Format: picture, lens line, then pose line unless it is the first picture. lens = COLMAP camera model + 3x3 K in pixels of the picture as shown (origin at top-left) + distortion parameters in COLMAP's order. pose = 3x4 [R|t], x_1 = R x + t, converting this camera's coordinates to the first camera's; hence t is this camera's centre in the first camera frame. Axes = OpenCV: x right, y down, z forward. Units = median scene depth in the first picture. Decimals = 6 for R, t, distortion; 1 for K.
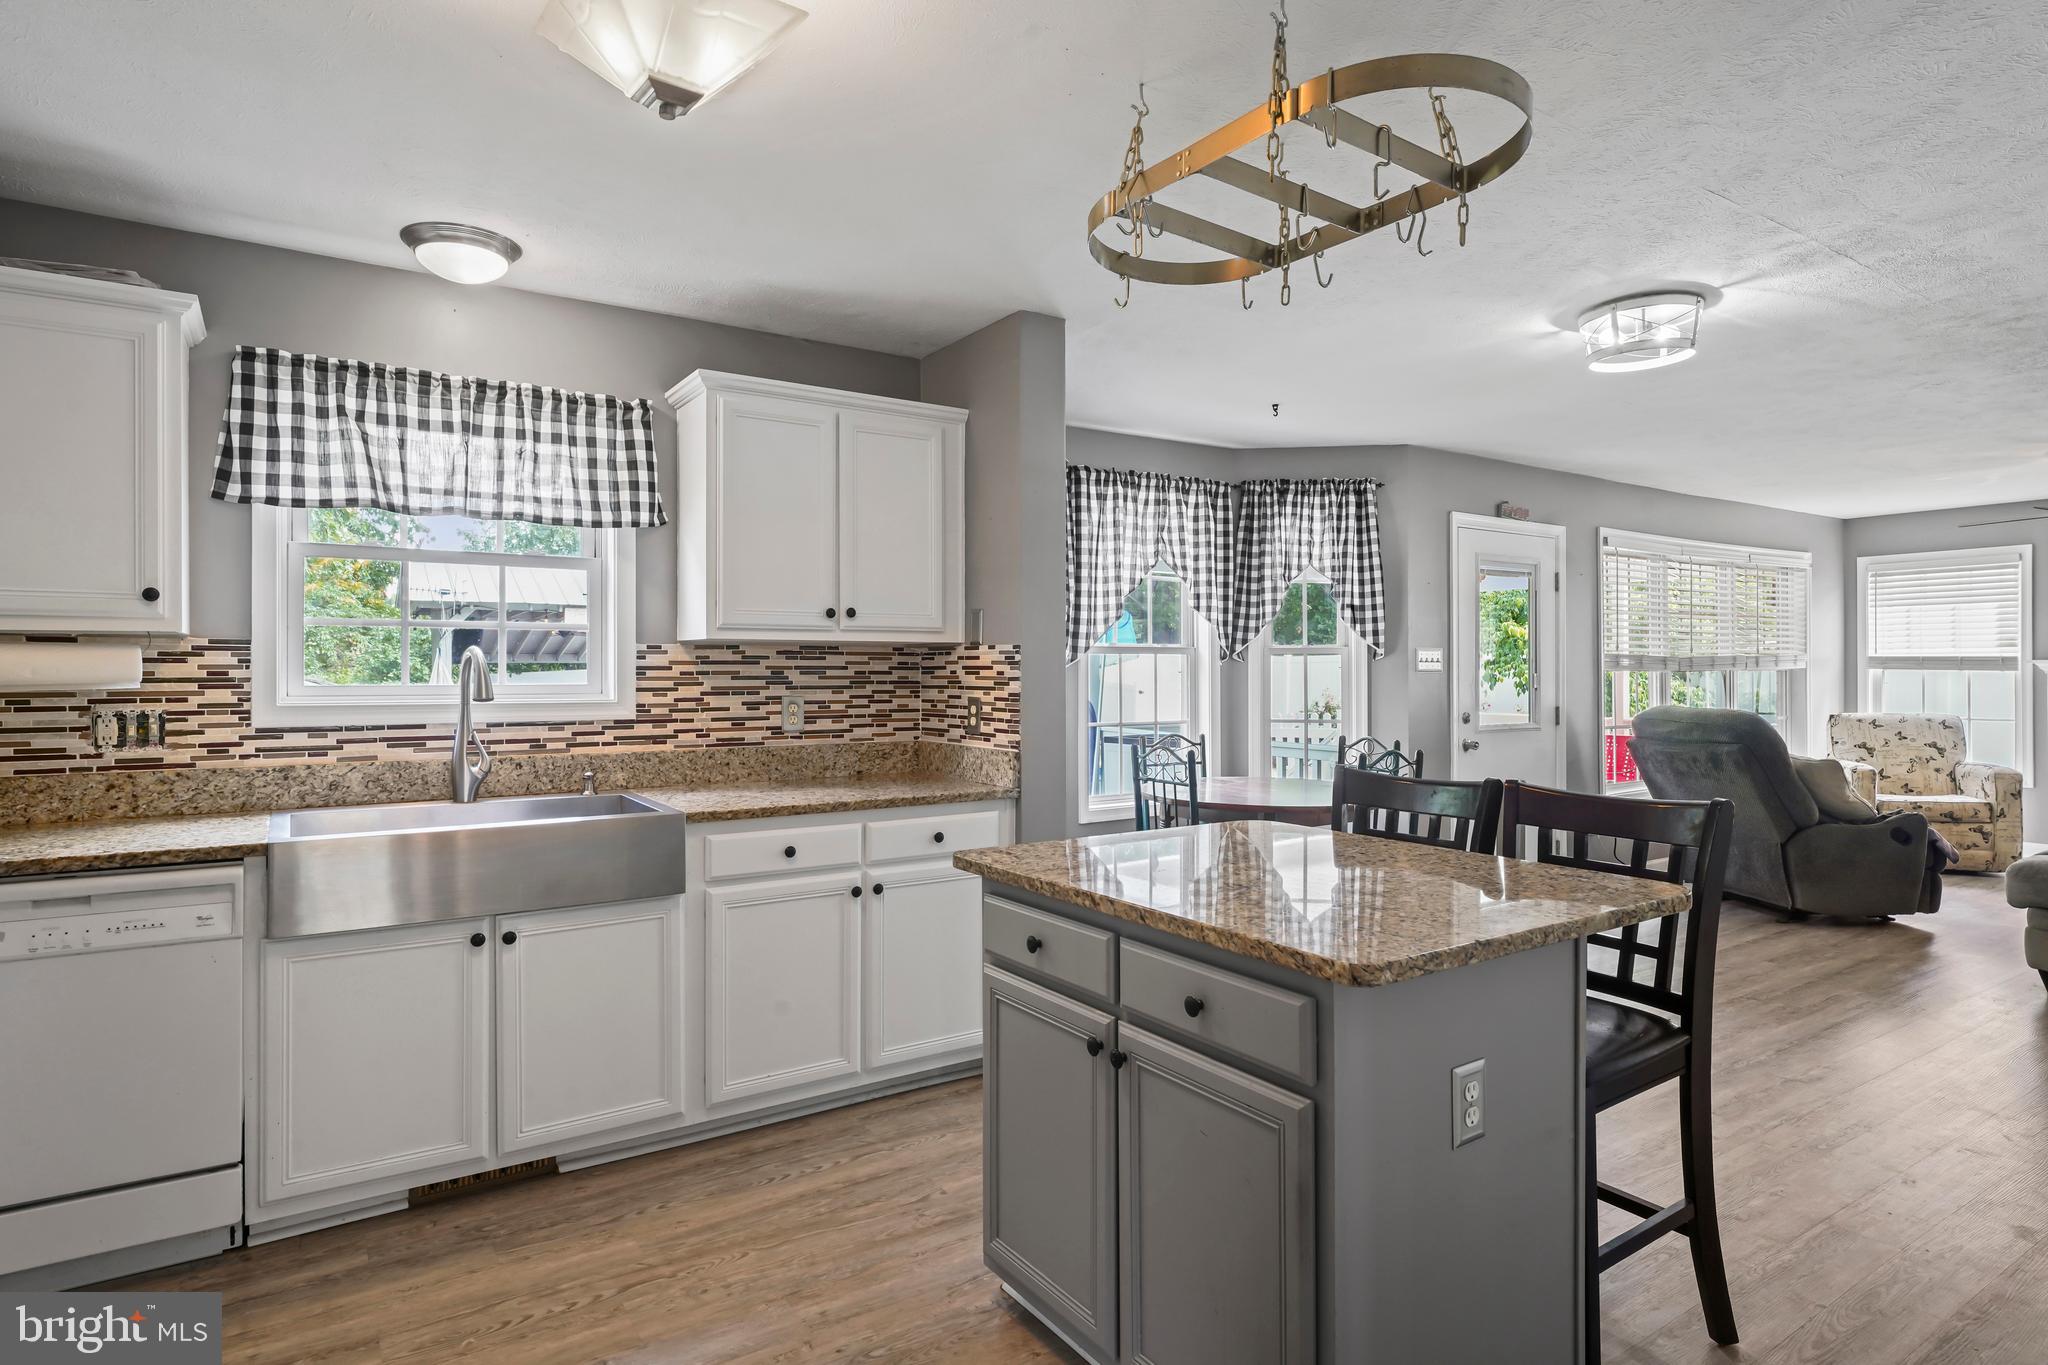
lens RADIAL K [[1106.6, 0, 992.5], [0, 1106.6, 668.6], [0, 0, 1]] dist [0.000181, -0.000958]
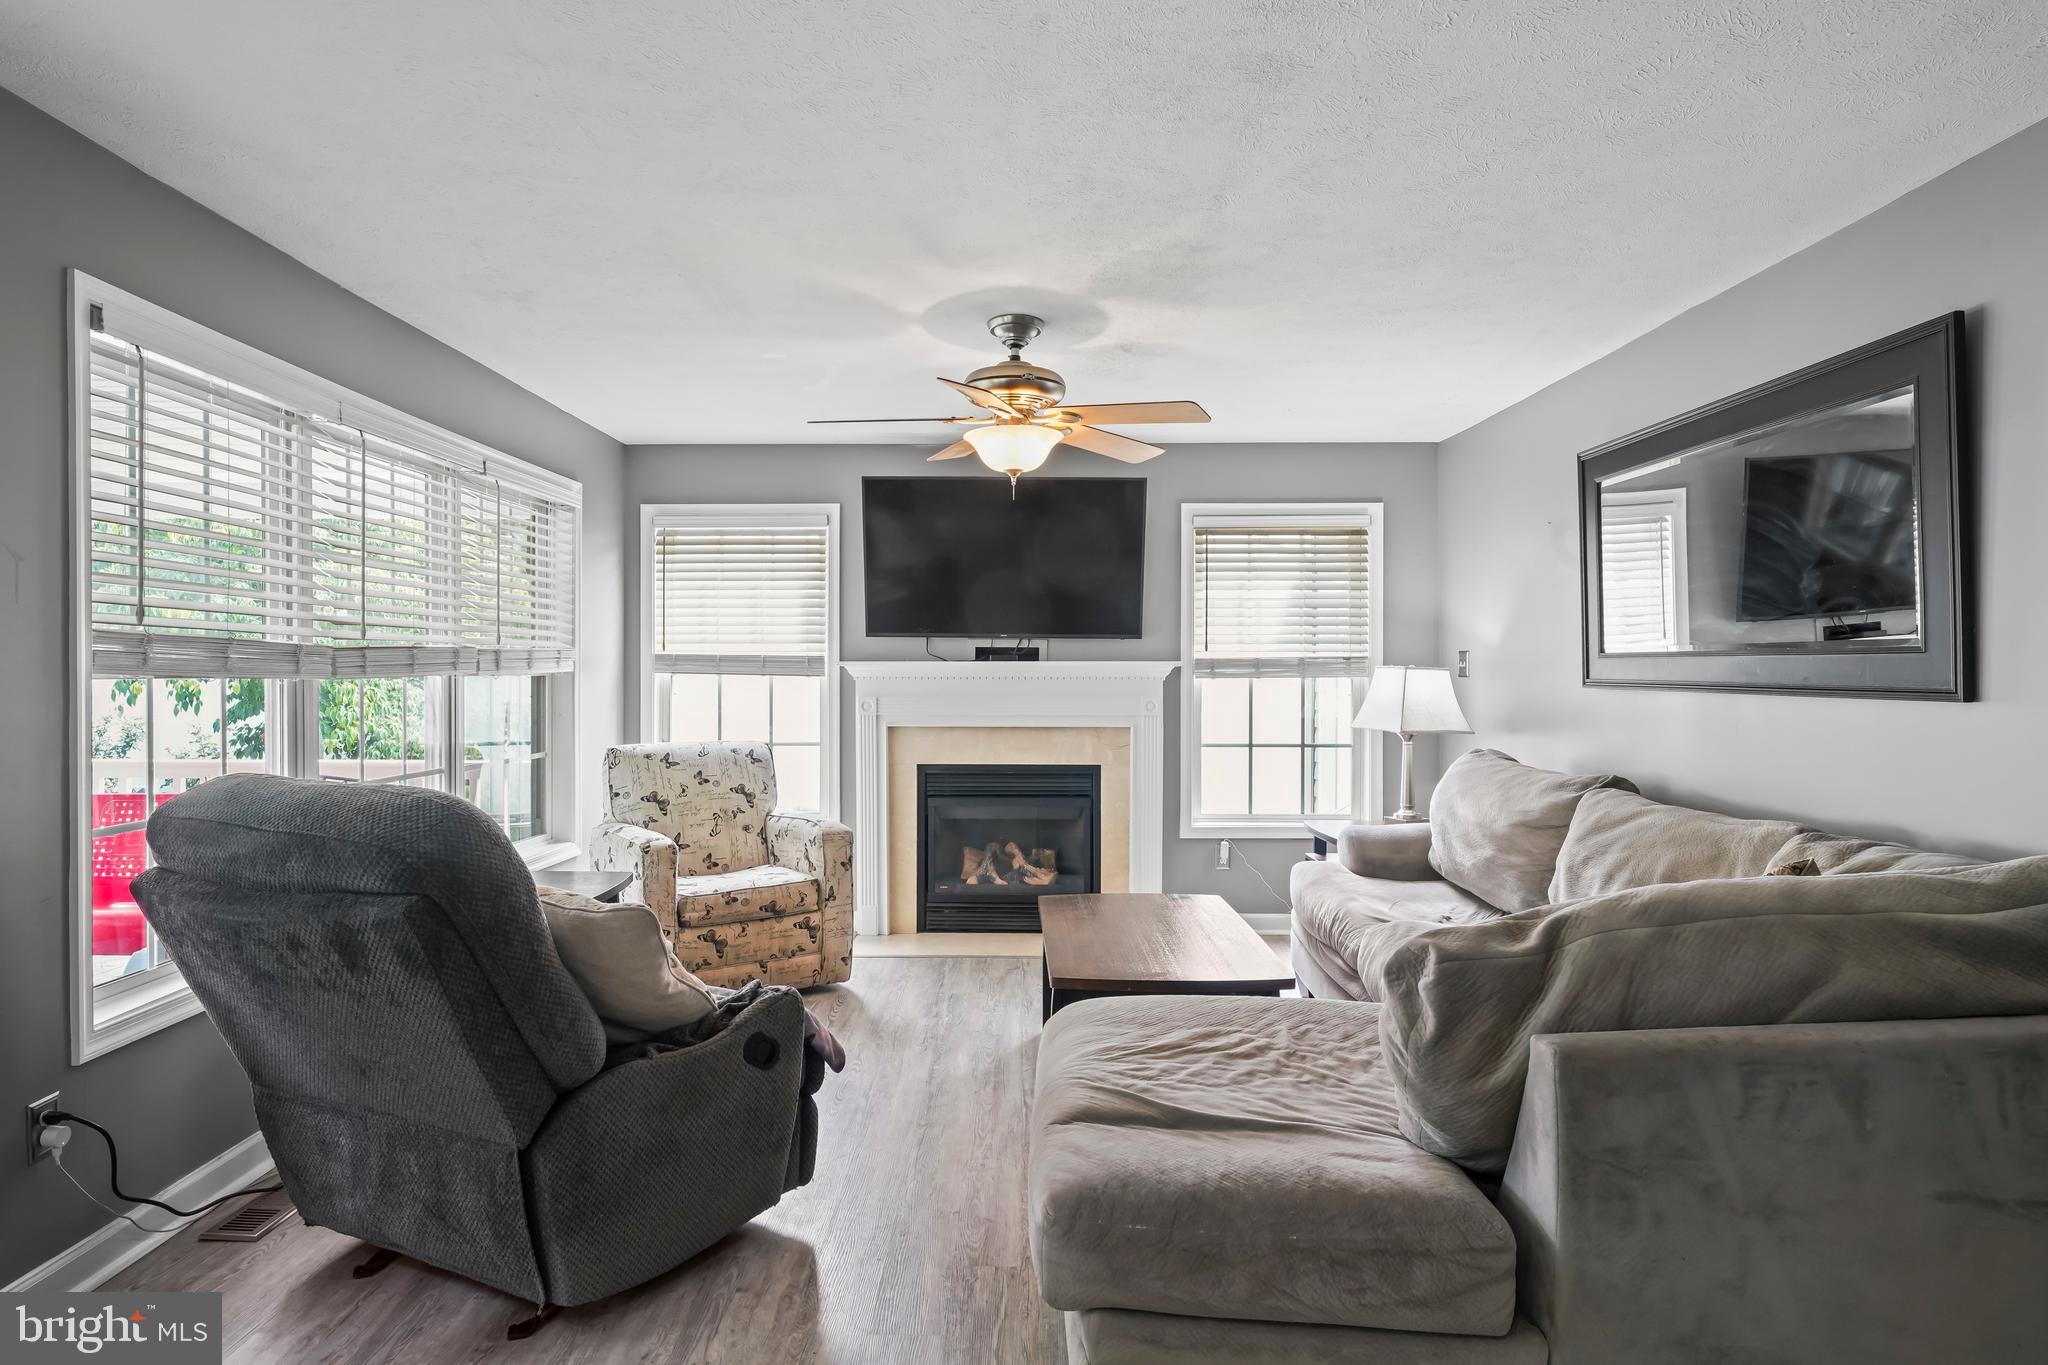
lens RADIAL K [[1171.1, 0, 1002.5], [0, 1171.1, 670.9], [0, 0, 1]] dist [0.003236, 0.000554]
pose [[0.550480, 0.002848, 0.834843, 0.459178], [-0.002523, 0.999995, -0.001748, -0.000345], [-0.834844, -0.001144, 0.550485, 0.629462]]
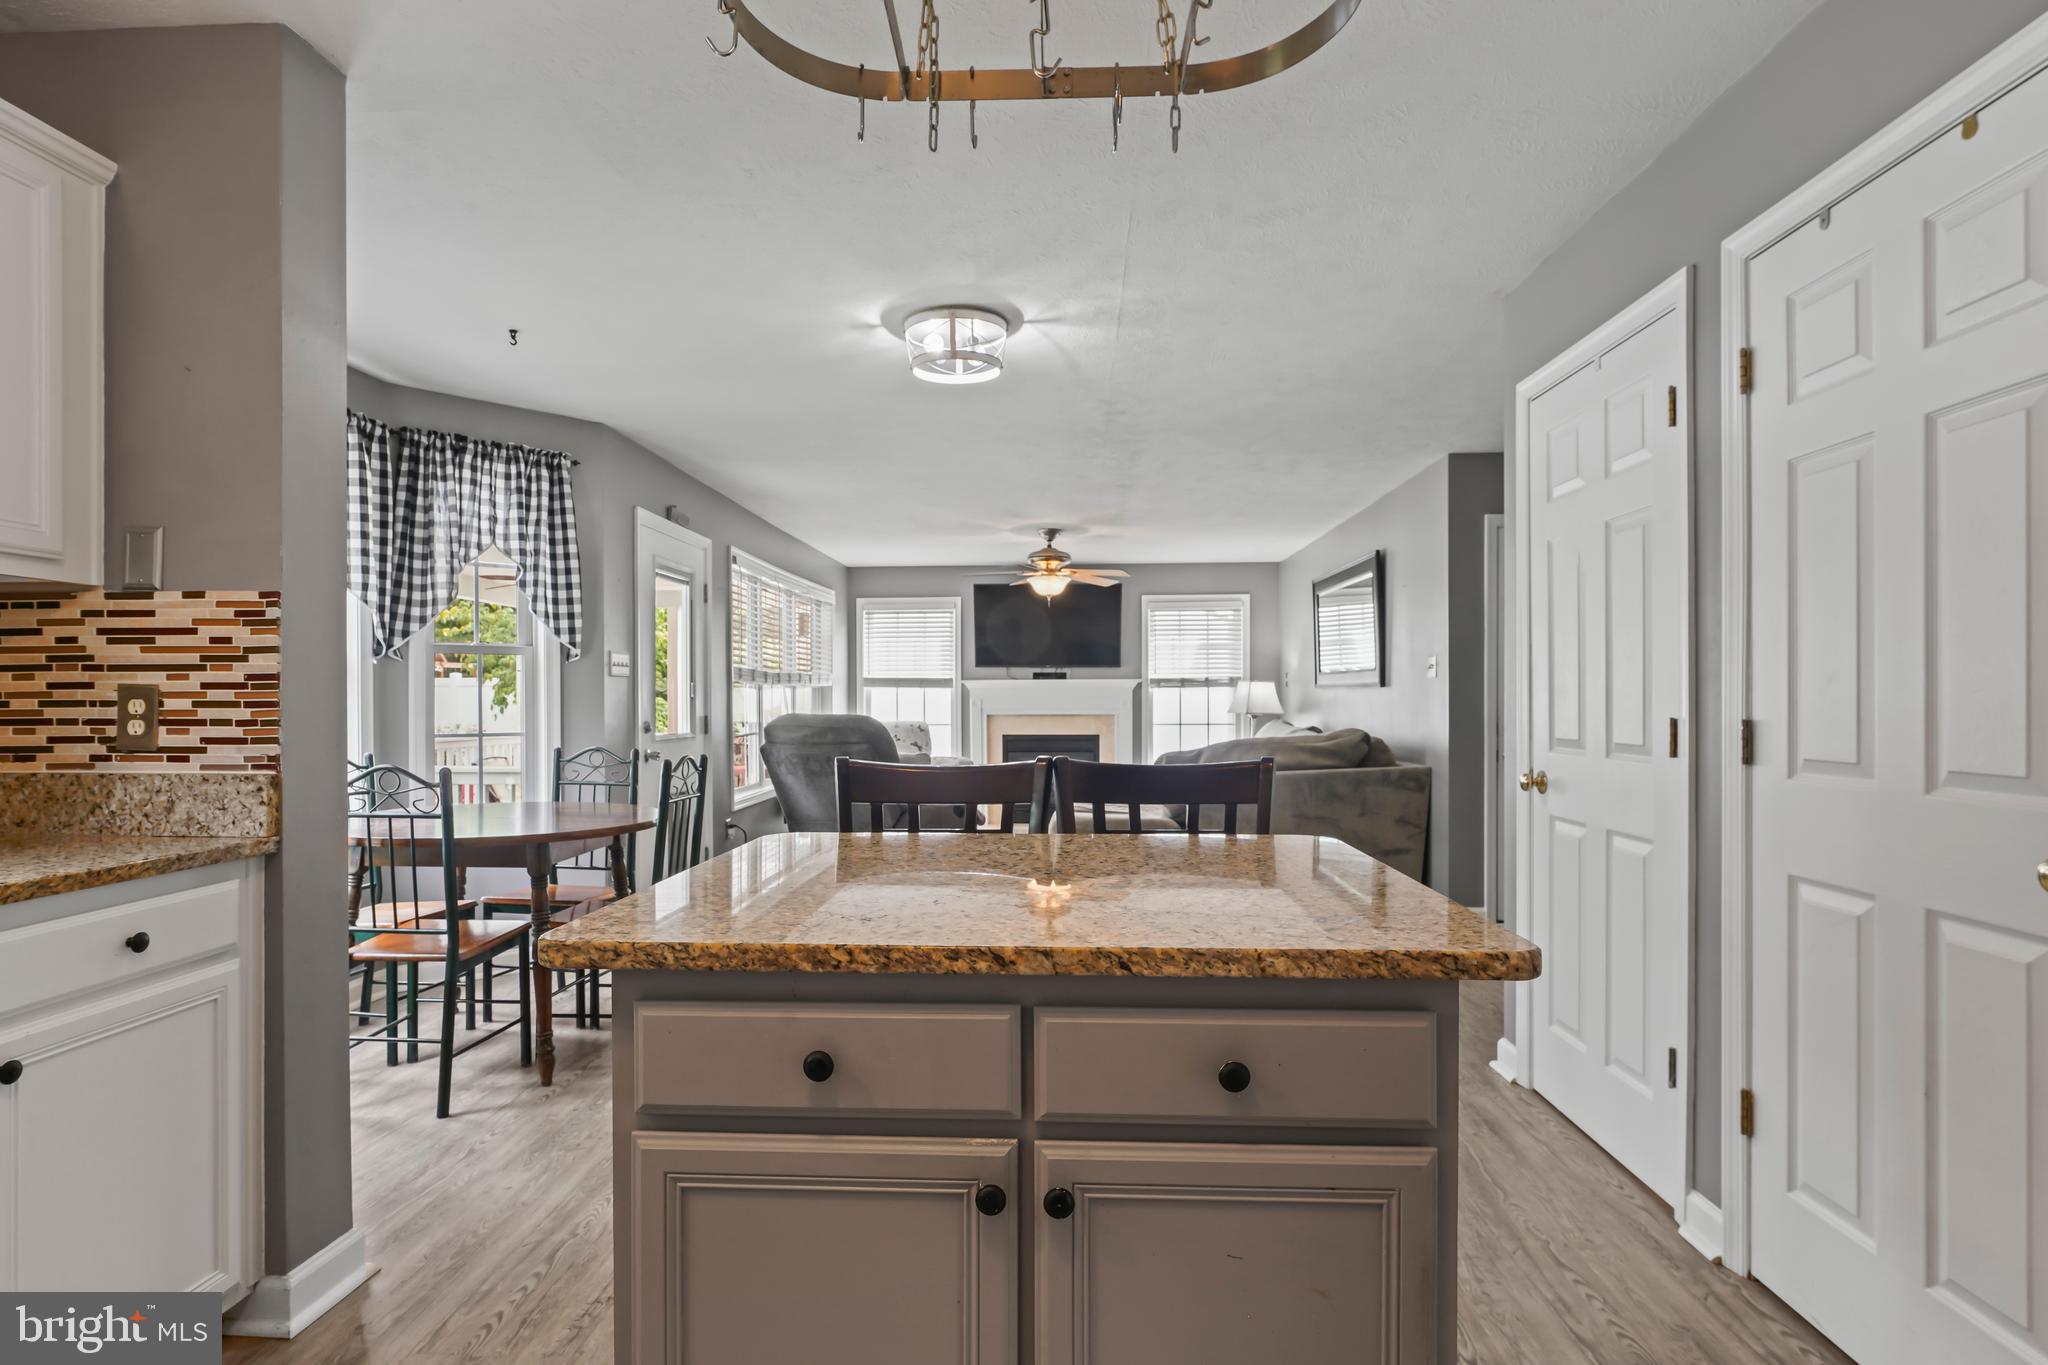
lens RADIAL K [[1058.0, 0, 1021.4], [0, 1058.0, 696.1], [0, 0, 1]] dist [-0.003283, -0.000690]
pose [[0.578484, 0.002175, 0.815691, -0.127446], [0.002045, 0.999989, -0.004117, 0.023201], [-0.815691, 0.004050, 0.578474, 0.223084]]
